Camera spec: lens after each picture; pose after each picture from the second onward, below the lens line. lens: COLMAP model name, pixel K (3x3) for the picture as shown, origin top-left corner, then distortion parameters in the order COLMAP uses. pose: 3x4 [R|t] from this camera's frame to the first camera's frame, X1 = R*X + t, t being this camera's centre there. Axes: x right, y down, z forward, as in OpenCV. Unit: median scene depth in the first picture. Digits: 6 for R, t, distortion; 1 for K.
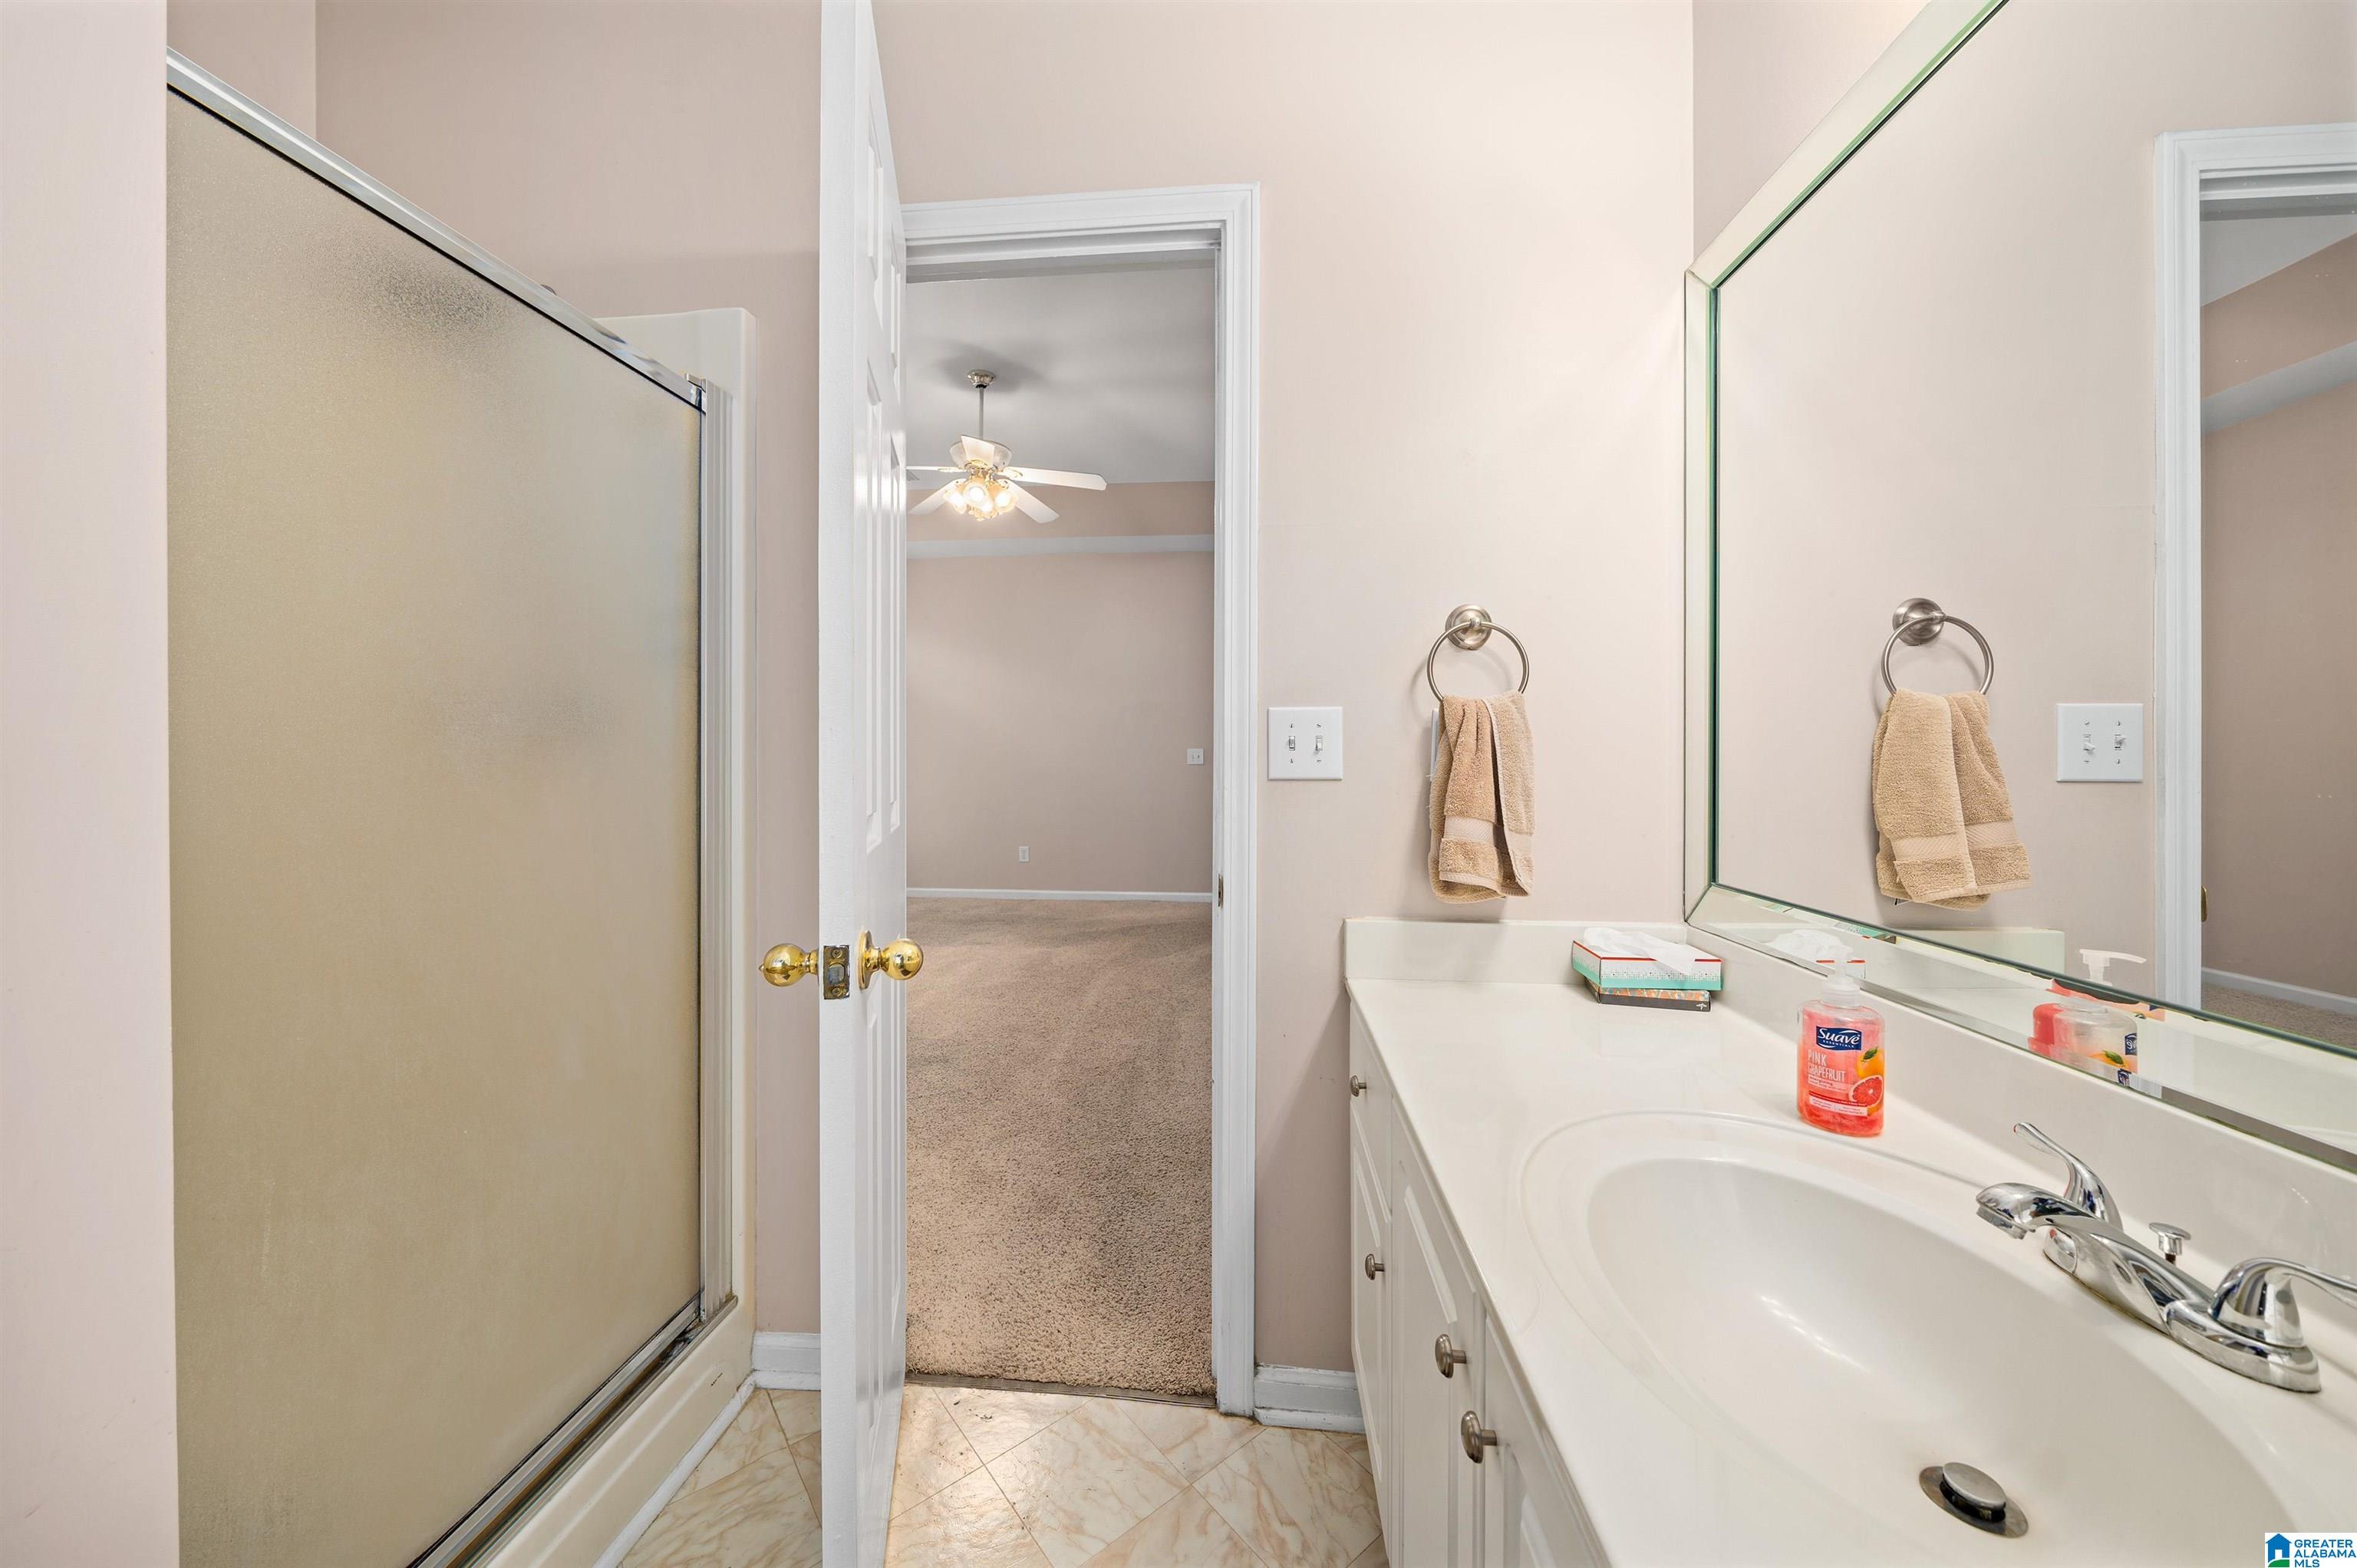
lens RADIAL K [[810.1, 0, 1178.8], [0, 810.1, 764.0], [0, 0, 1]] dist [-0.006688, 0.000052]
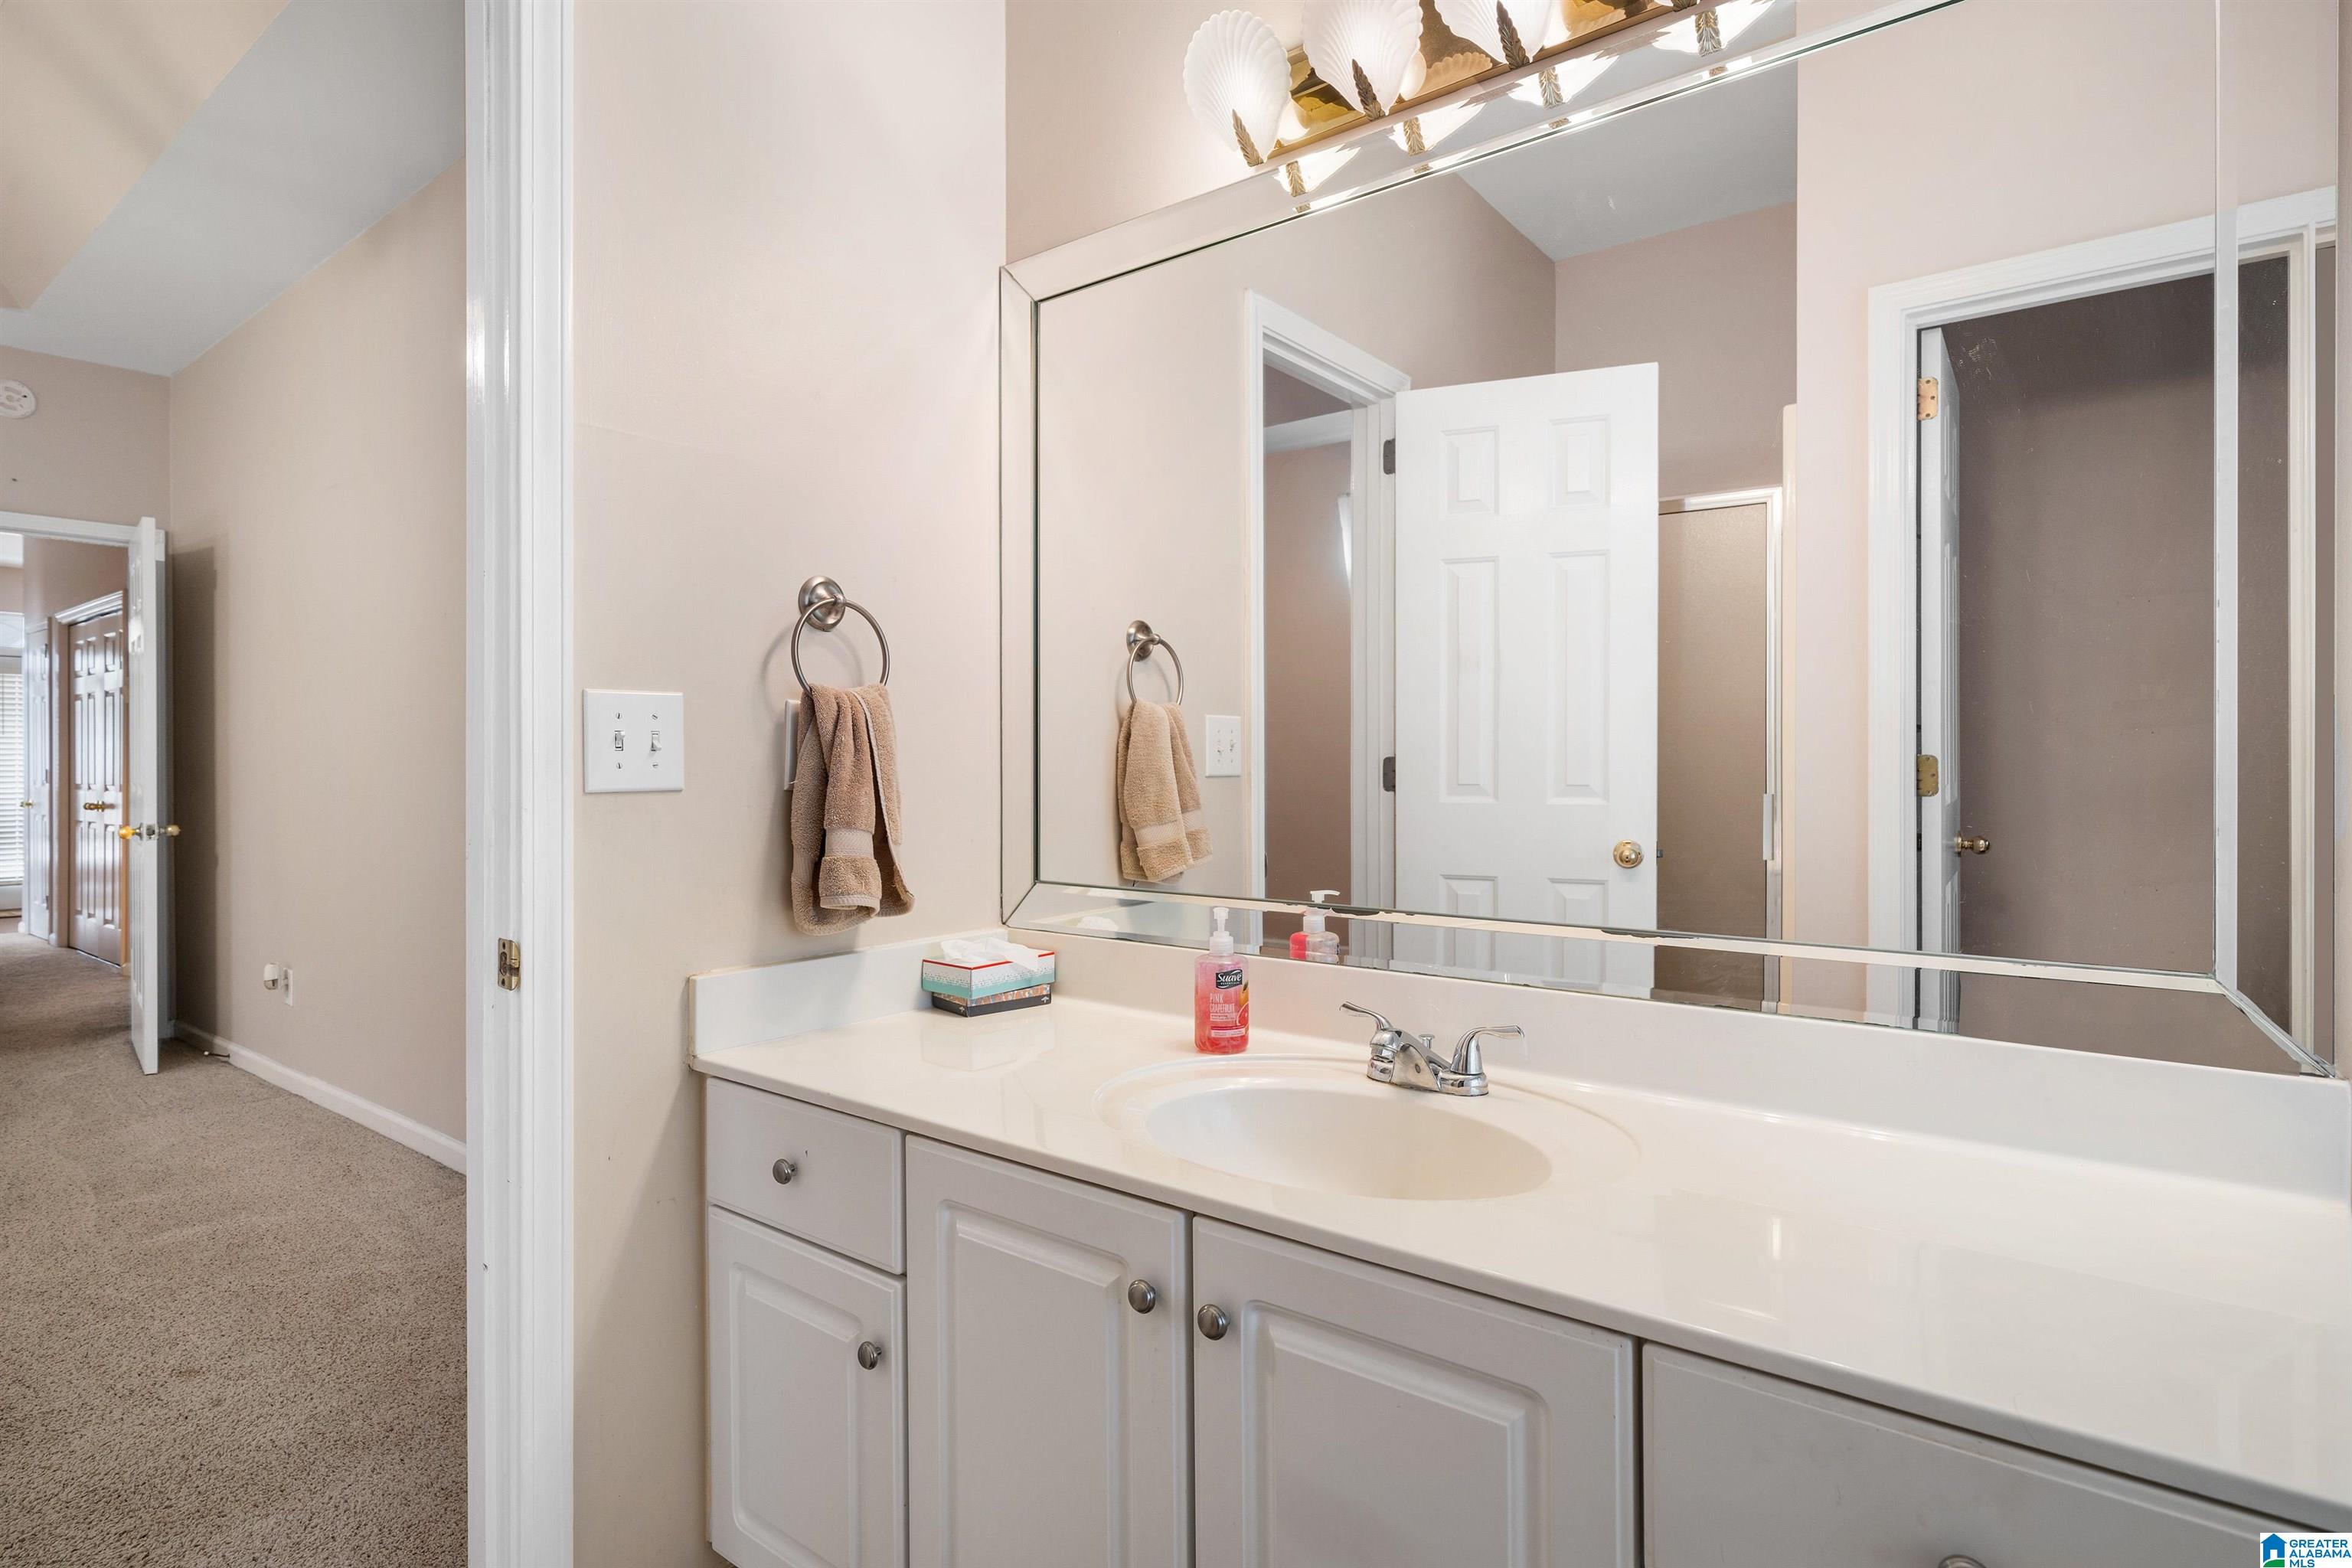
lens RADIAL K [[1177.2, 0, 1168.9], [0, 1177.2, 771.1], [0, 0, 1]] dist [0.000719, -0.000004]
pose [[0.544343, -0.011963, 0.838778, -0.499168], [0.012315, 0.999905, 0.006269, 0.000904], [-0.838773, 0.006917, 0.544438, 0.044832]]
